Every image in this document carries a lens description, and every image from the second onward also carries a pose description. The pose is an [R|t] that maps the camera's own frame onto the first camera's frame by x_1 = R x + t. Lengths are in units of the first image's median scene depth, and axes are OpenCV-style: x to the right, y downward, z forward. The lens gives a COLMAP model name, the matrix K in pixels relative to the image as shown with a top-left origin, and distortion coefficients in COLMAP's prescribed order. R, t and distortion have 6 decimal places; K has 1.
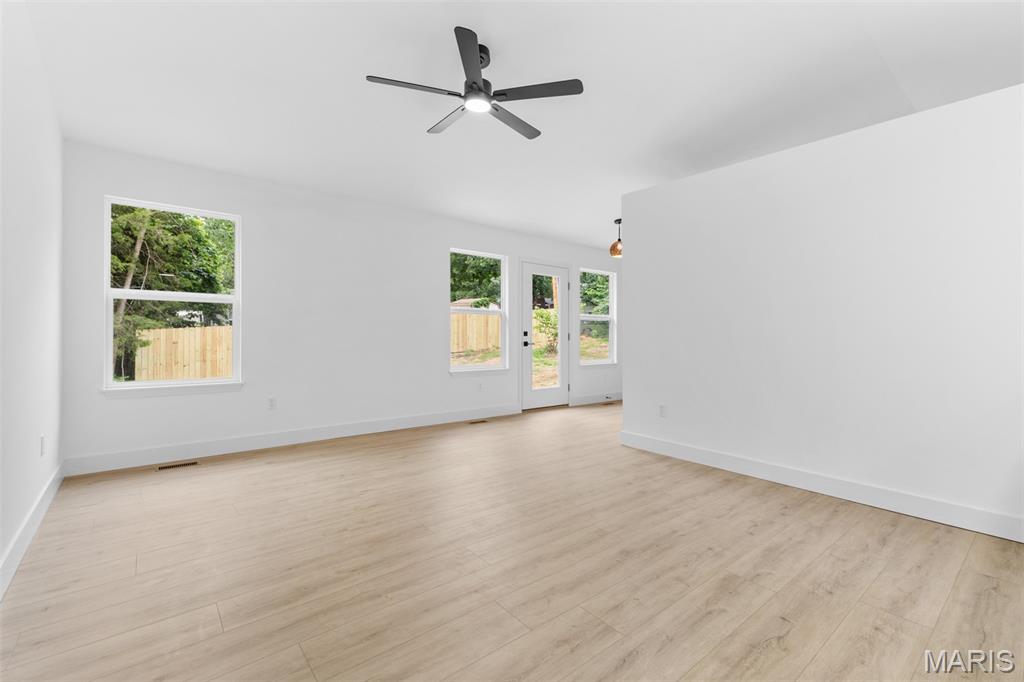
lens RADIAL K [[446.9, 0, 512.2], [0, 446.9, 338.2], [0, 0, 1]] dist [0.007870, -0.000038]
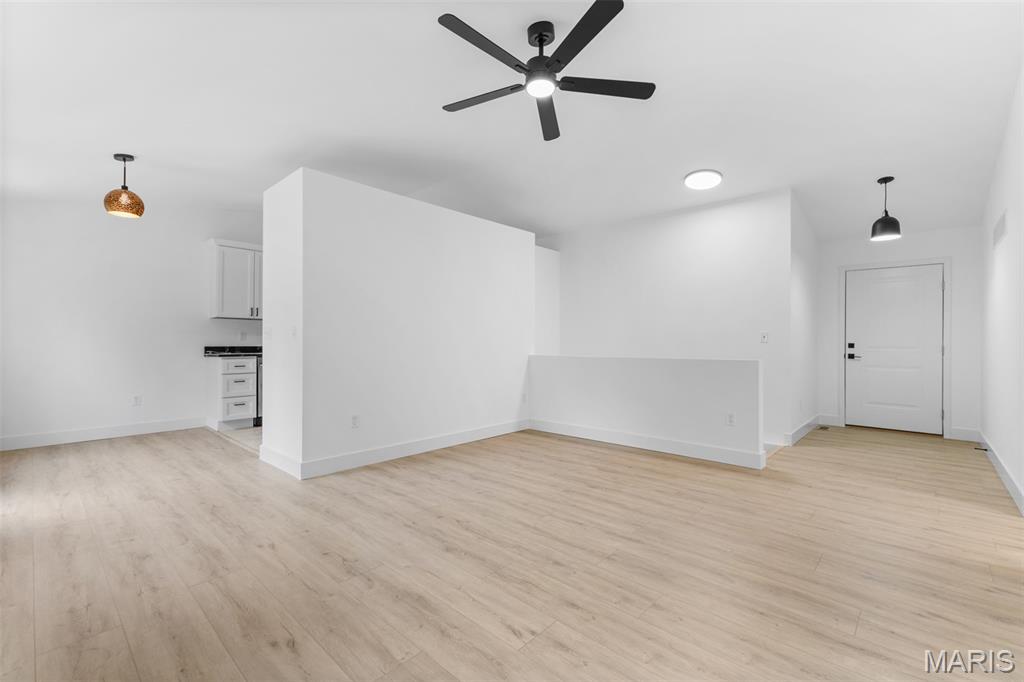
lens RADIAL K [[446.9, 0, 512.7], [0, 446.9, 337.5], [0, 0, 1]] dist [0.007870, -0.000038]
pose [[-0.144327, -0.005077, 0.989517, -1.022551], [0.007715, 0.999951, 0.006256, -0.029875], [-0.989500, 0.008537, -0.144281, 1.267646]]
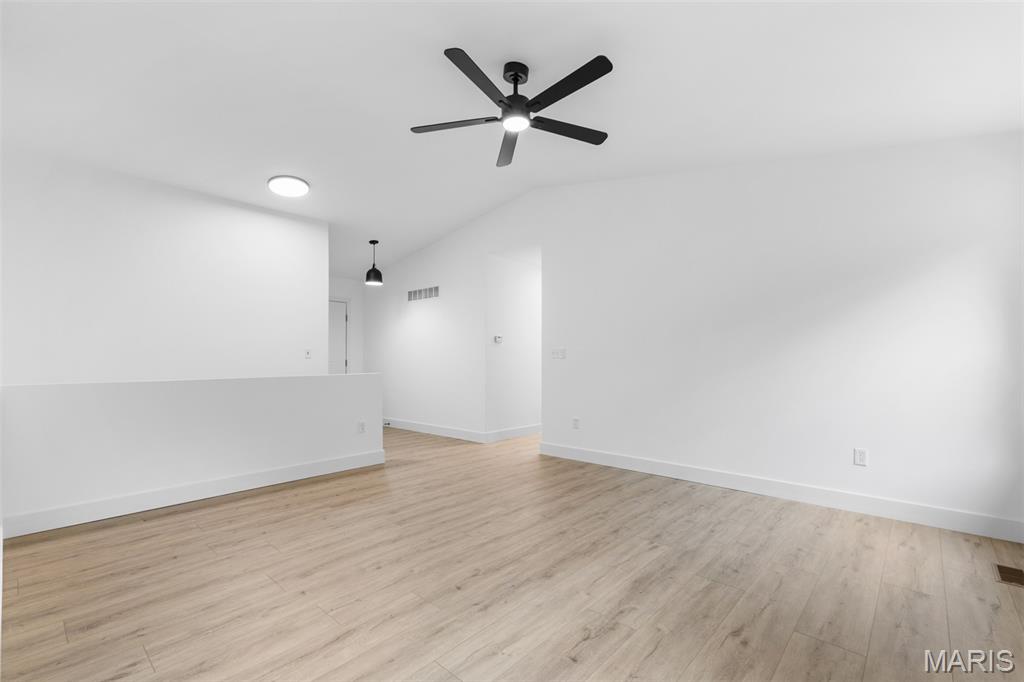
lens RADIAL K [[446.9, 0, 519.7], [0, 446.9, 359.6], [0, 0, 1]] dist [0.007870, -0.000038]
pose [[-0.986648, -0.014561, -0.162216, 0.081142], [-0.016958, 0.999766, 0.013401, -0.026639], [0.161983, 0.015973, -0.986664, 2.104074]]
